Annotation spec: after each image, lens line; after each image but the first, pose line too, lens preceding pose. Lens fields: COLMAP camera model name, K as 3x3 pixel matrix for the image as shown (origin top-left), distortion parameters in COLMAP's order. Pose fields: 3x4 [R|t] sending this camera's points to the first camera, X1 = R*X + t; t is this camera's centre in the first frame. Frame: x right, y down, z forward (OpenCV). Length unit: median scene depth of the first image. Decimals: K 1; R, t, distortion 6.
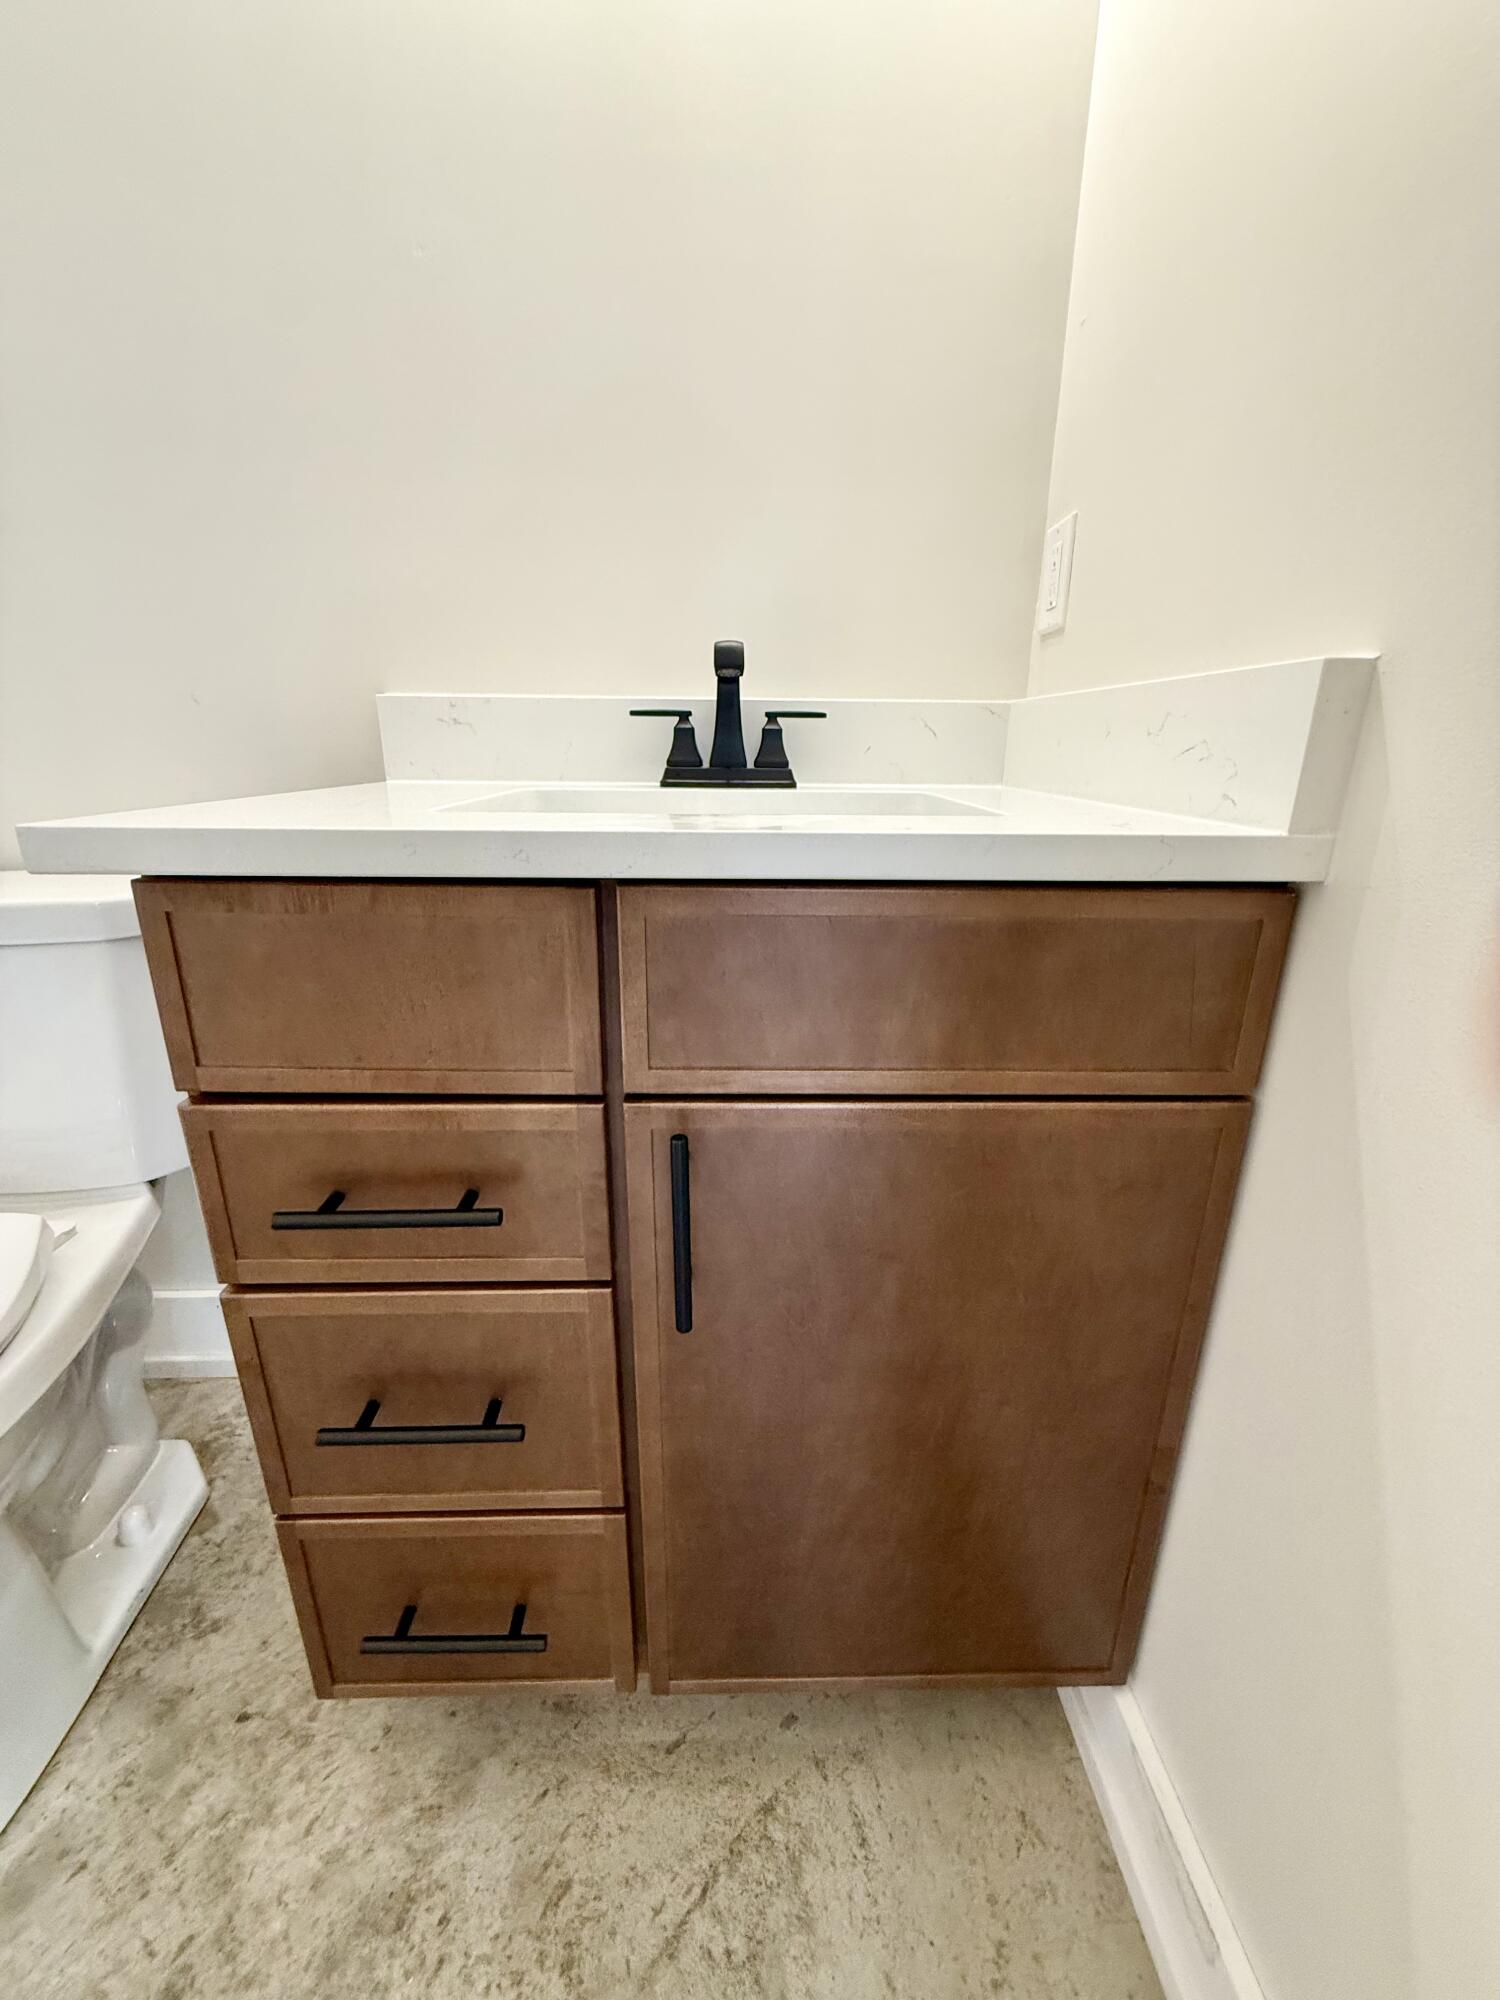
lens RADIAL K [[799.7, 0, 753.2], [0, 799.7, 994.6], [0, 0, 1]] dist [-0.001685, 0.000725]
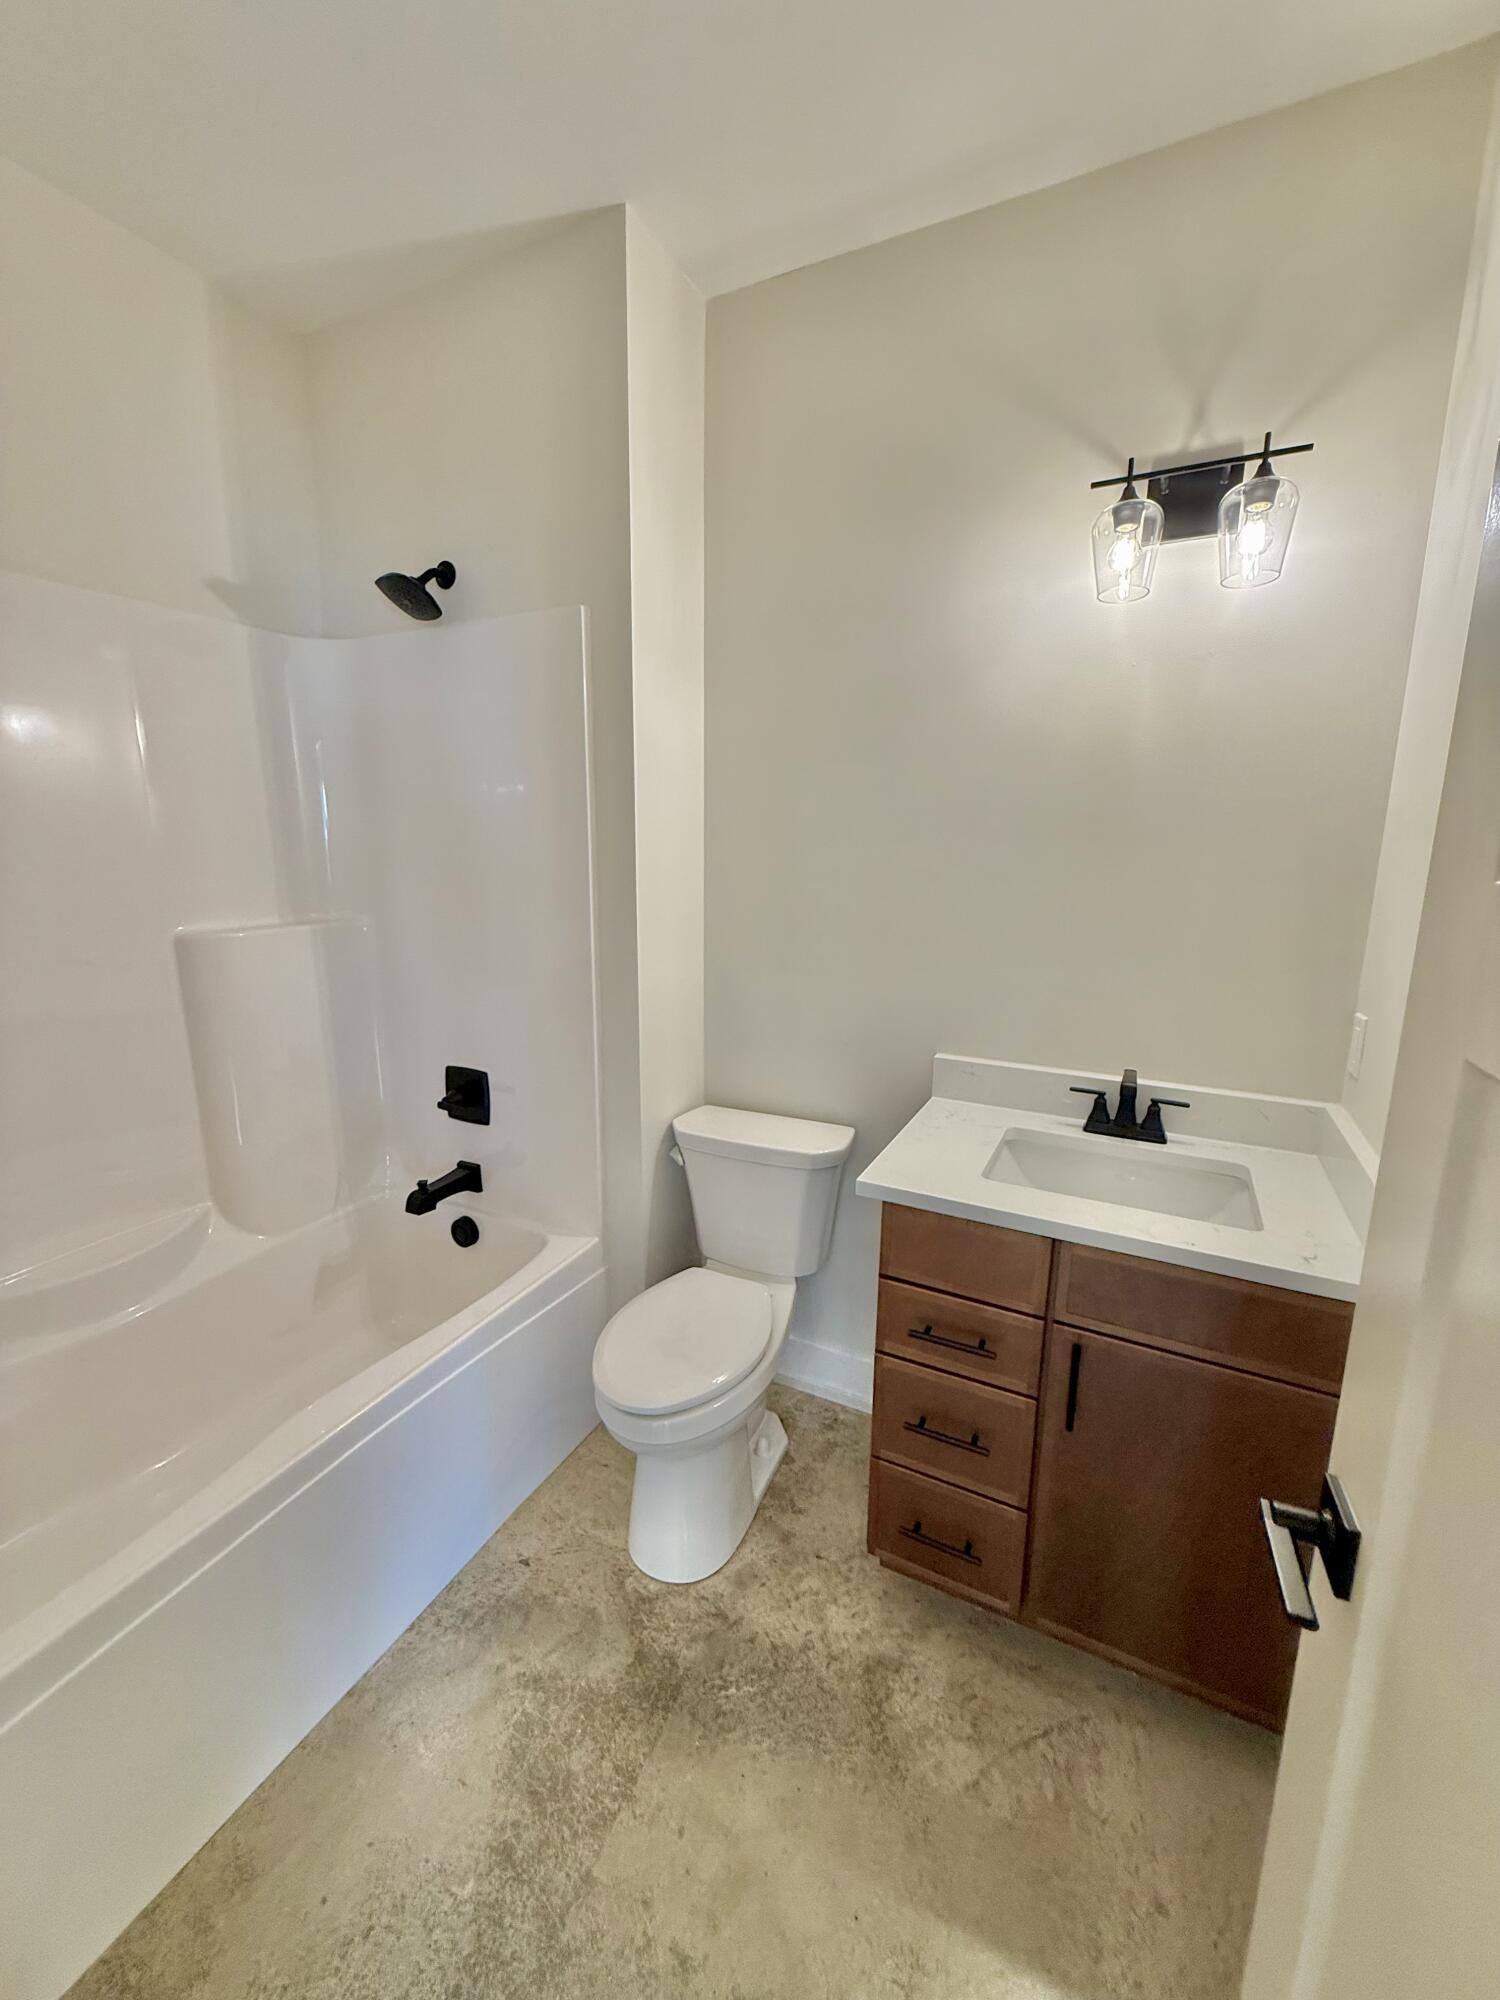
lens RADIAL K [[799.7, 0, 753.2], [0, 799.7, 994.6], [0, 0, 1]] dist [-0.001685, 0.000725]
pose [[0.878791, 0.089859, -0.468669, 0.064156], [-0.147344, 0.985218, -0.087383, -0.381469], [0.453889, 0.145847, 0.879041, -1.287224]]
